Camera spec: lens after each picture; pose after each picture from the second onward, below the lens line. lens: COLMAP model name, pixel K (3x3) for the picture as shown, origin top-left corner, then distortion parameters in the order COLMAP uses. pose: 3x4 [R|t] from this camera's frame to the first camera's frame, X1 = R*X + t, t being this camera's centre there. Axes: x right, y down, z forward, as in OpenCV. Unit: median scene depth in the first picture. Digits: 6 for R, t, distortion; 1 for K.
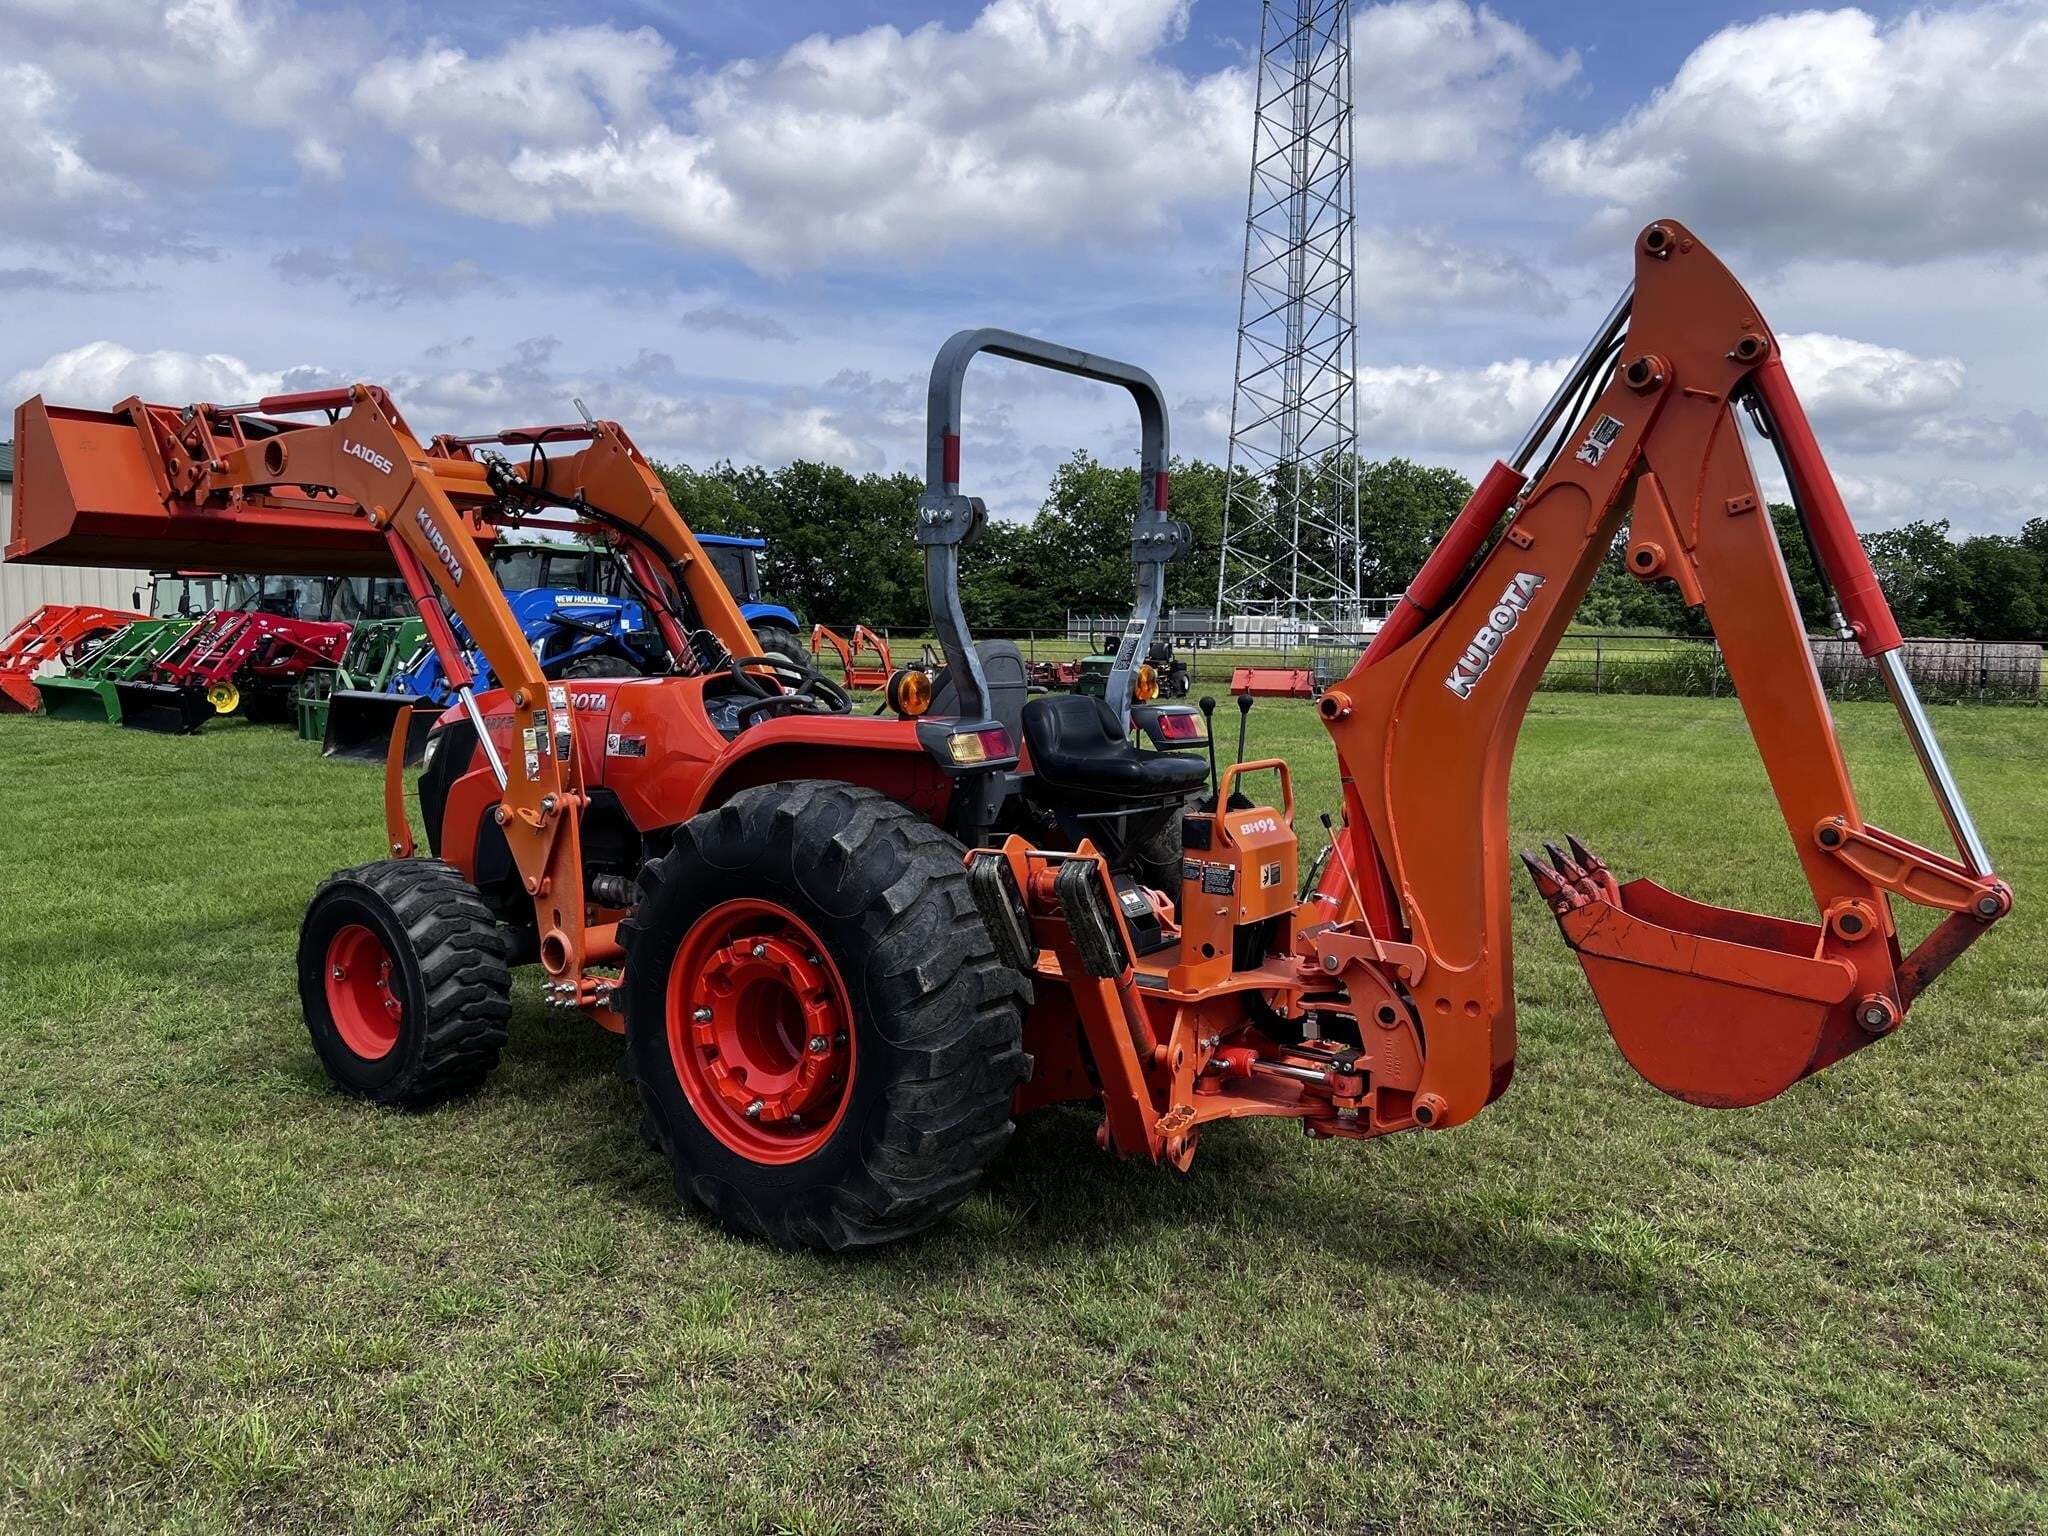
lens RADIAL K [[1553.8, 0, 1024.0], [0, 1553.8, 768.0], [0, 0, 1]] dist [0.043459, -0.049276]
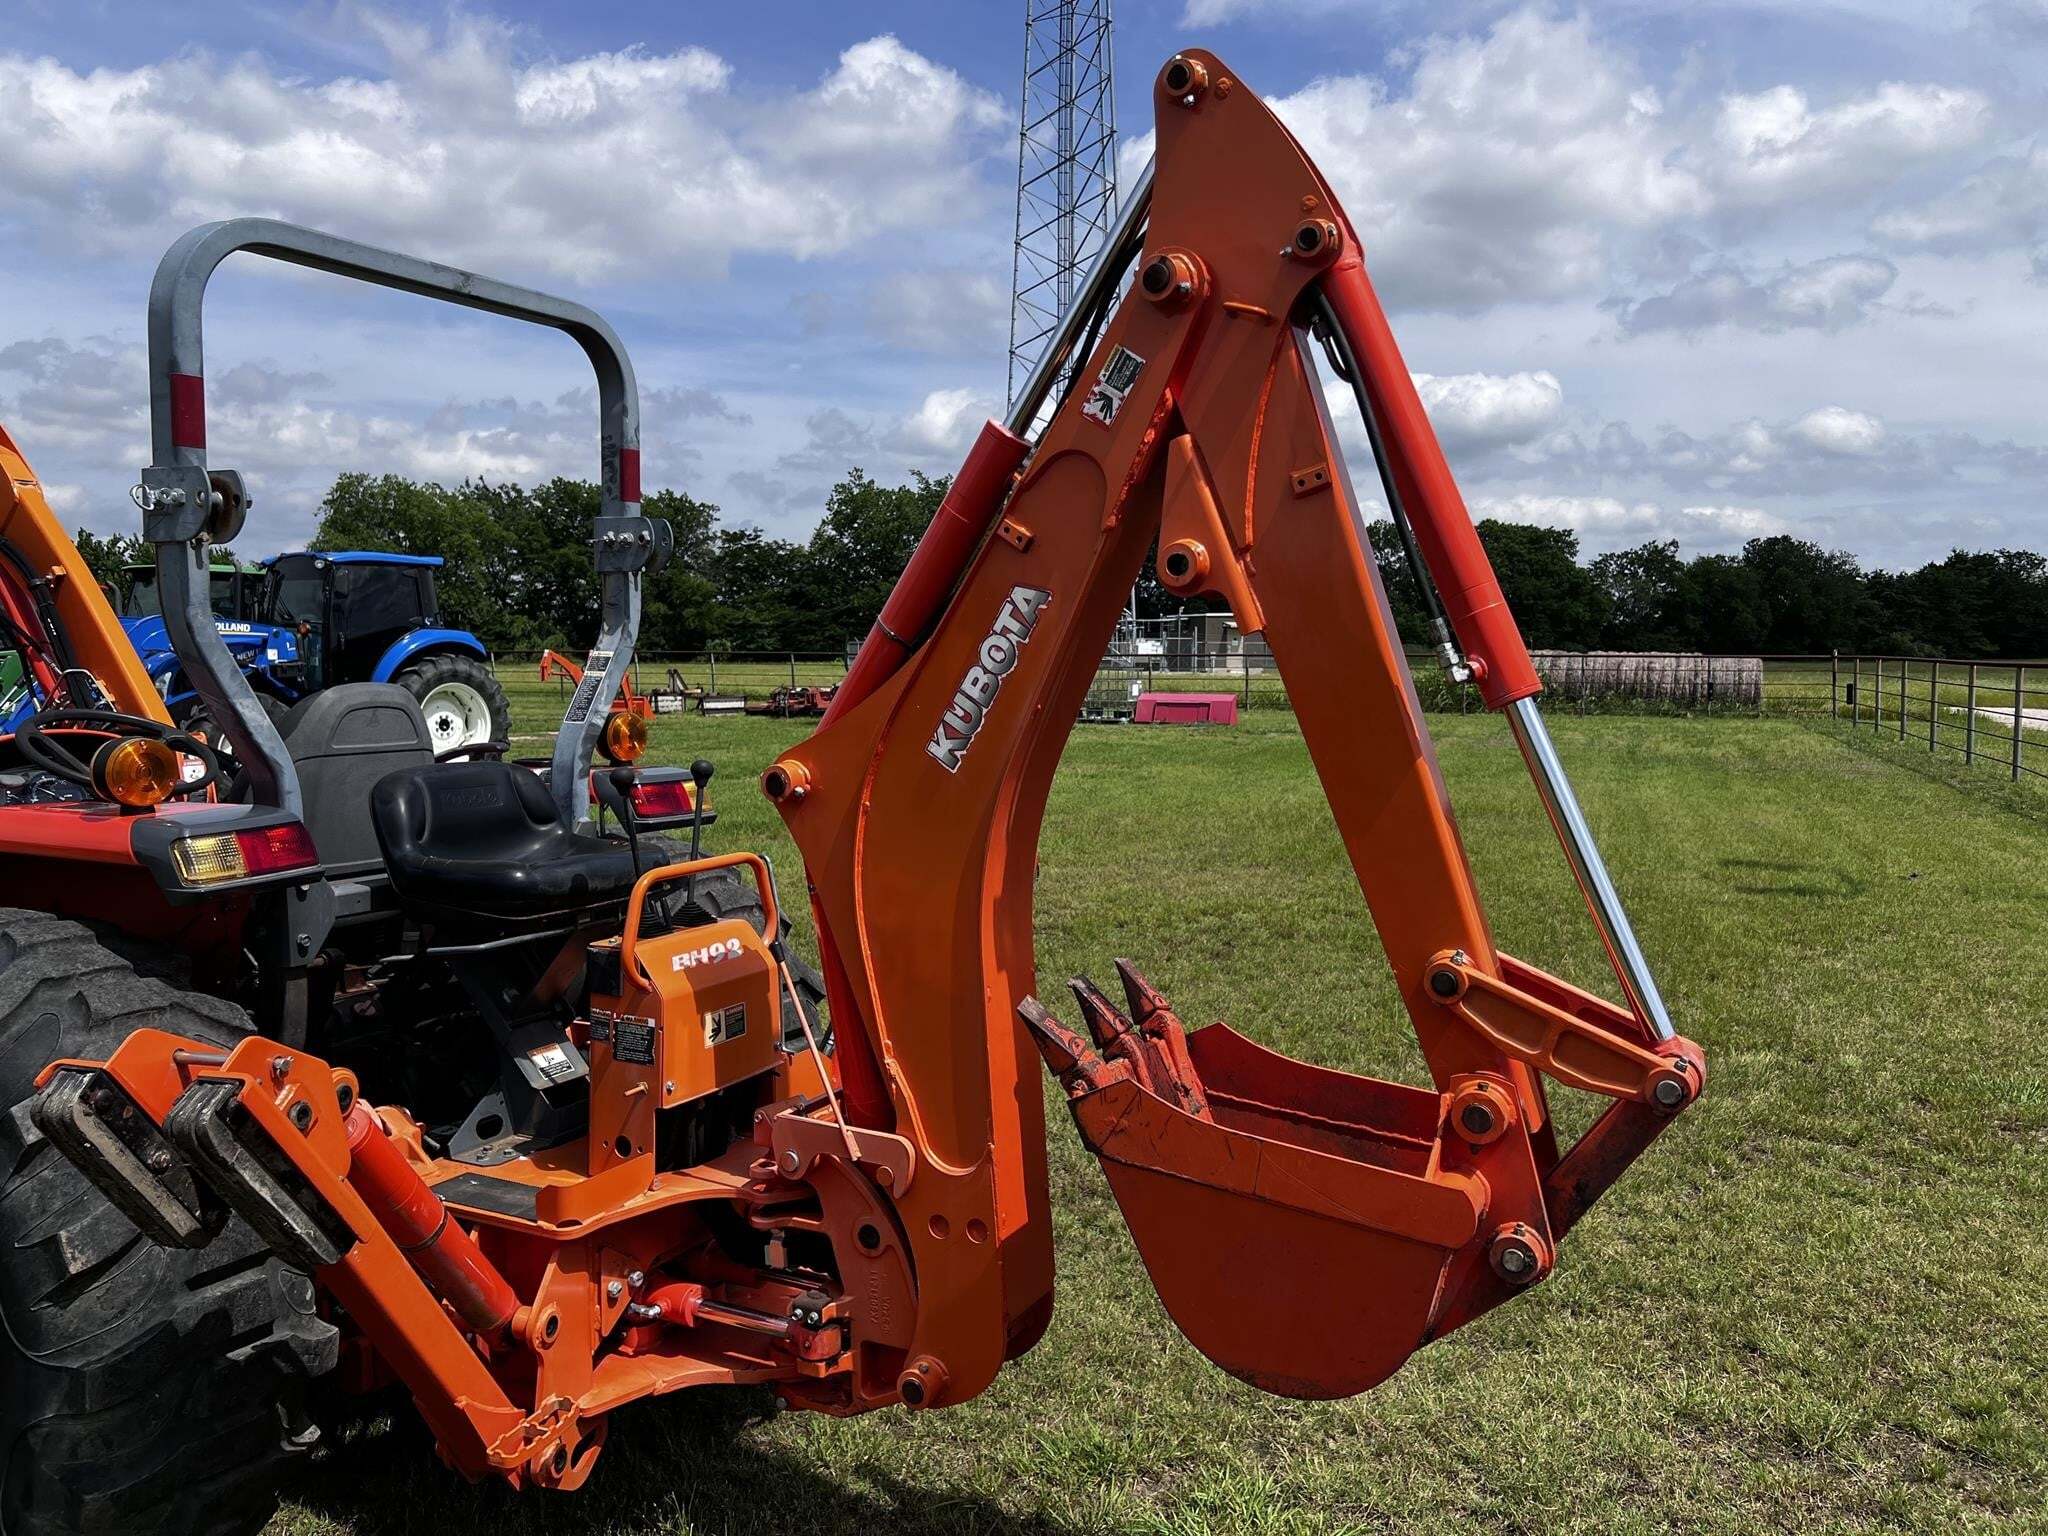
lens RADIAL K [[1539.1, 0, 1041.9], [0, 1539.1, 767.6], [0, 0, 1]] dist [0.062181, -0.076298]
pose [[0.990145, -0.020552, 0.138532, 0.214822], [0.022321, 0.999688, -0.011228, -0.035988], [-0.138258, 0.014209, 0.990294, 0.314271]]
